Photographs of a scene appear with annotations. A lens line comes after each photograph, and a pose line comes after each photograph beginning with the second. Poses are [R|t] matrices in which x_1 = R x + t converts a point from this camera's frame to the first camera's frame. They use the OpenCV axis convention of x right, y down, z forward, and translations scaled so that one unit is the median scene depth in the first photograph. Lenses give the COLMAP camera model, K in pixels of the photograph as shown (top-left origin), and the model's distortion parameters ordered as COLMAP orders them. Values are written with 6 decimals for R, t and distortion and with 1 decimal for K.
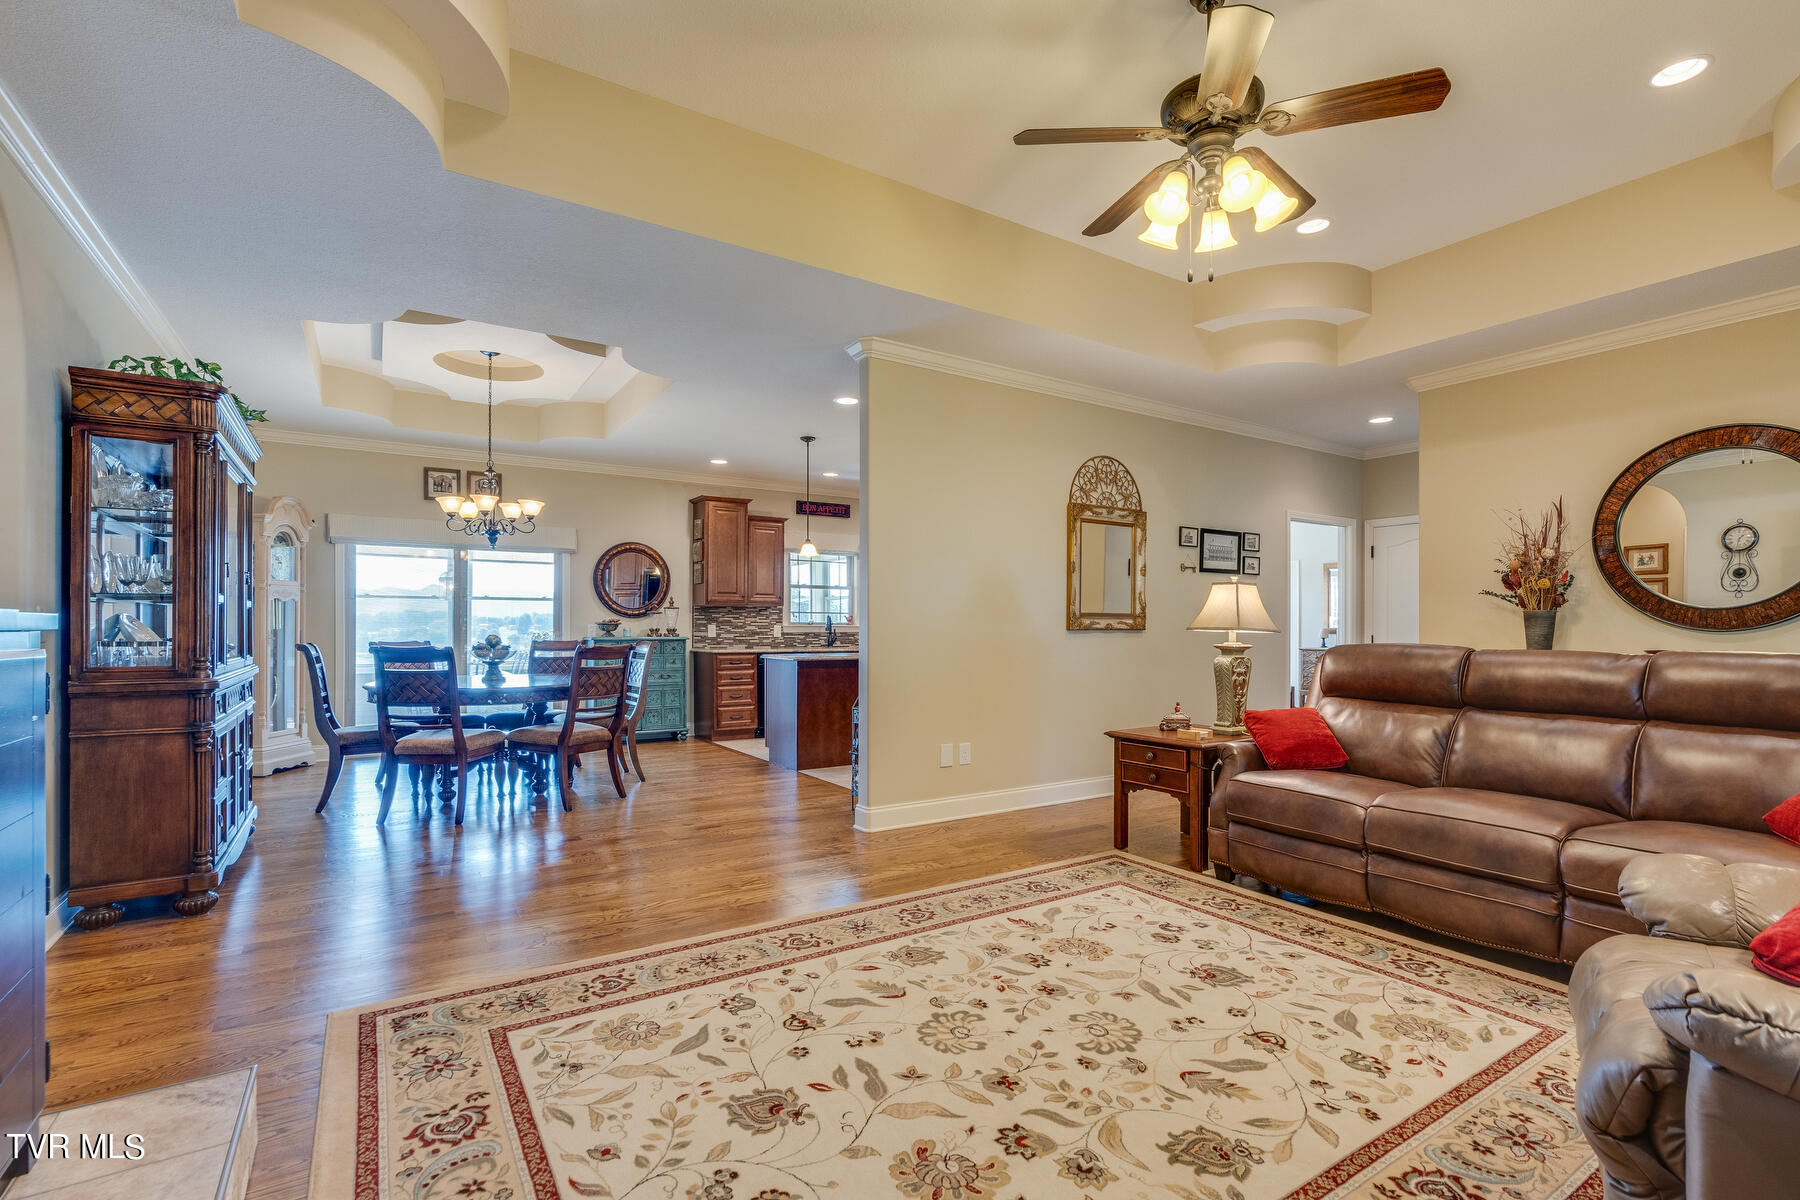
lens RADIAL K [[816.3, 0, 894.4], [0, 816.3, 630.0], [0, 0, 1]] dist [-0.001875, 0.000514]
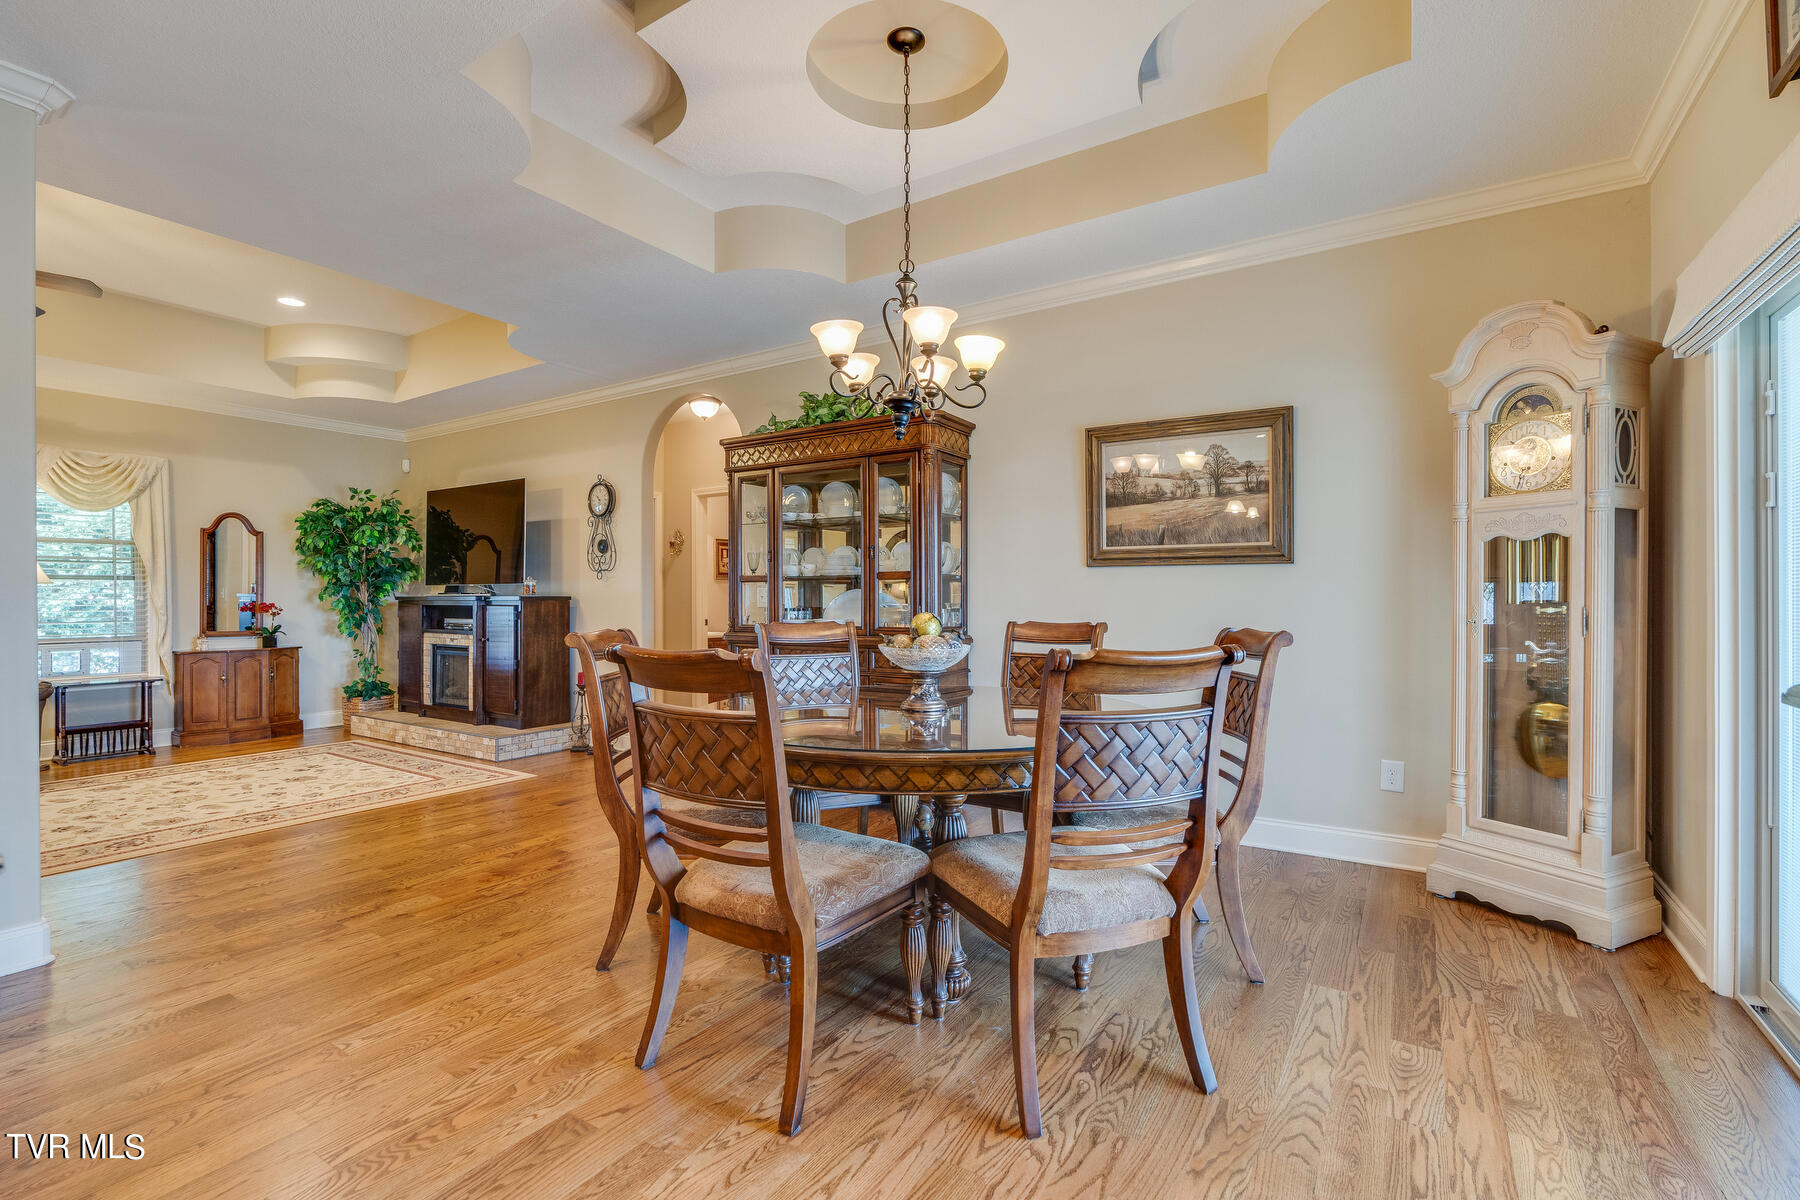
lens RADIAL K [[808.8, 0, 898.2], [0, 808.8, 601.5], [0, 0, 1]] dist [-0.002324, -0.000303]
pose [[-0.909947, 0.001018, -0.414723, -0.434944], [-0.000693, 0.999992, 0.003976, -0.005889], [0.414724, 0.003905, -0.909939, 2.189921]]
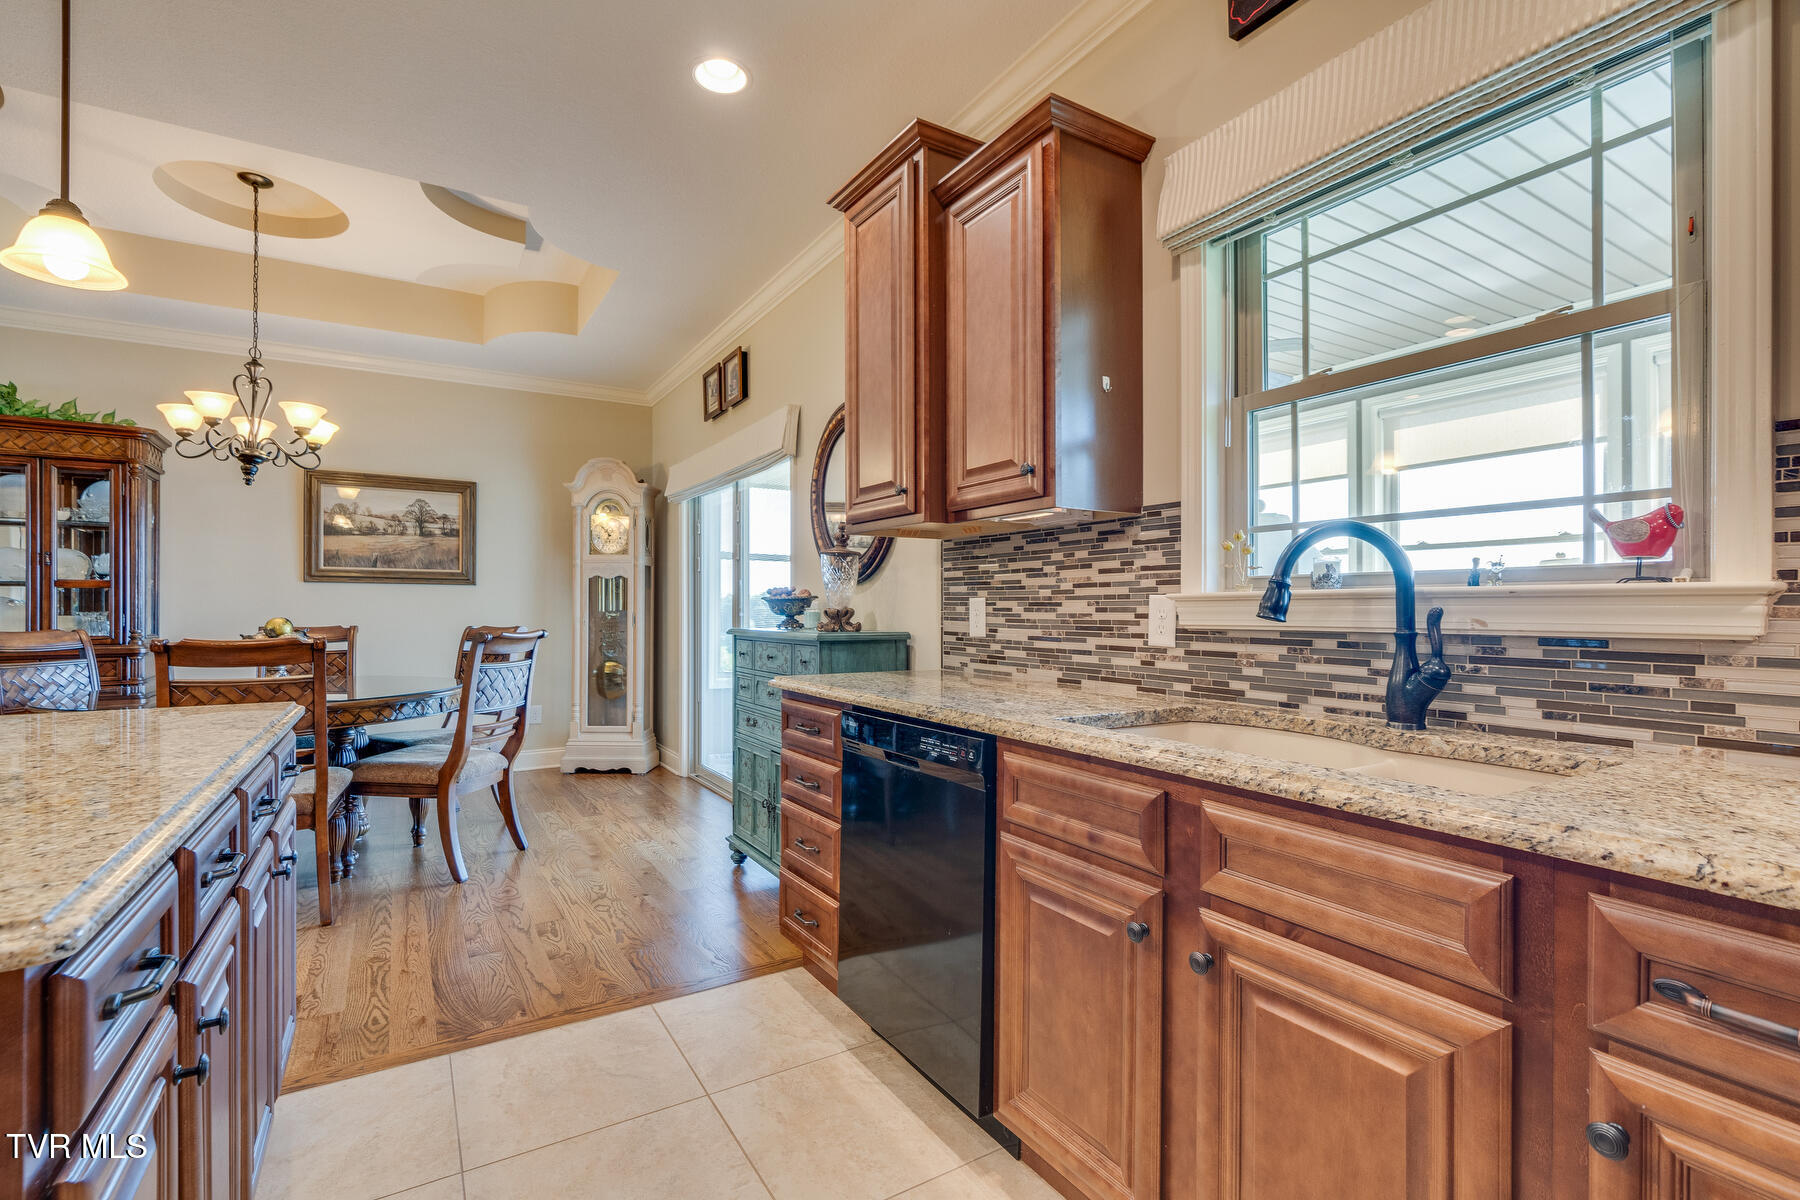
lens RADIAL K [[808.8, 0, 898.2], [0, 808.8, 601.5], [0, 0, 1]] dist [-0.002324, -0.000303]
pose [[-0.020672, -0.010964, -0.999726, 0.197005], [-0.001846, 0.999939, -0.010928, -0.003675], [0.999785, 0.001620, -0.020691, 2.308010]]
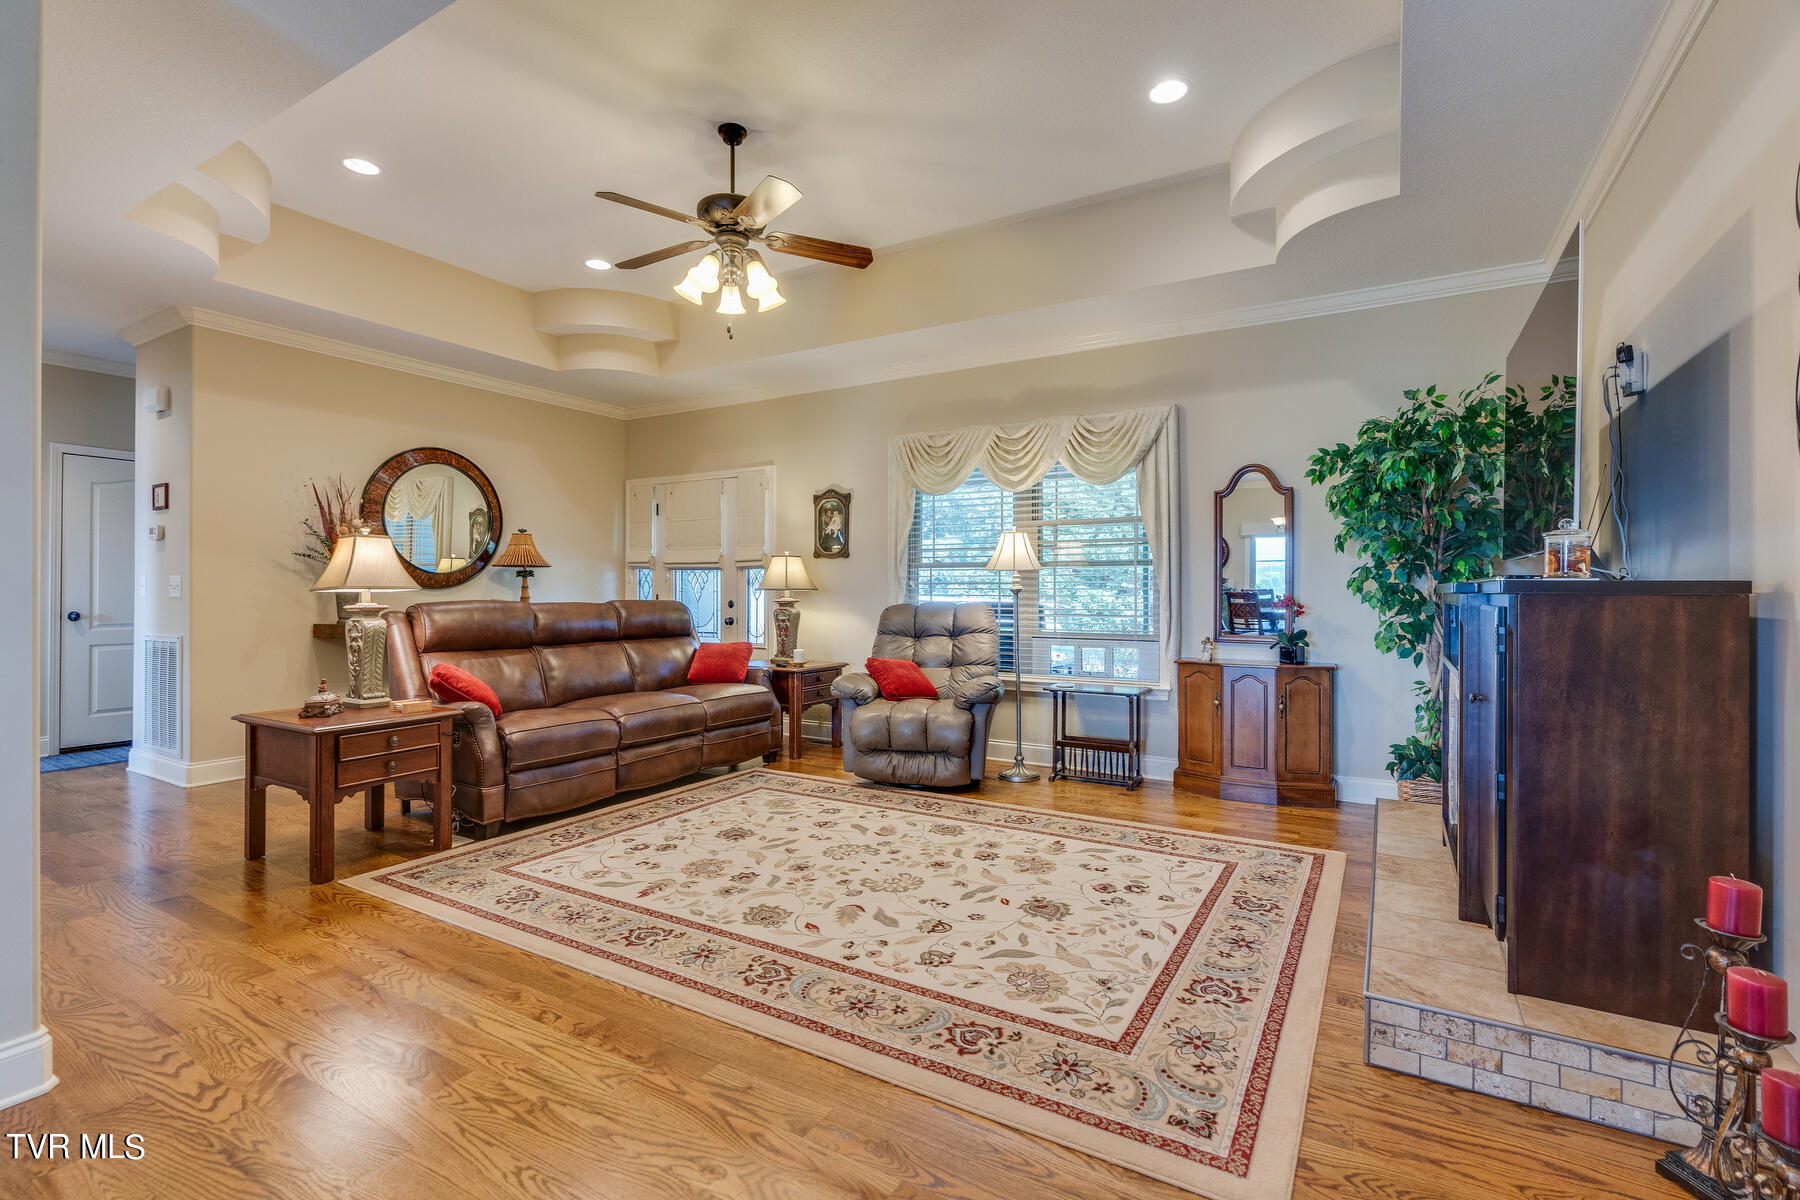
lens RADIAL K [[808.8, 0, 898.2], [0, 808.8, 601.5], [0, 0, 1]] dist [-0.002324, -0.000303]
pose [[-0.438556, -0.015004, 0.898579, -0.711015], [-0.003307, 0.999881, 0.015081, -0.002077], [-0.898698, 0.003642, -0.438553, 0.982712]]
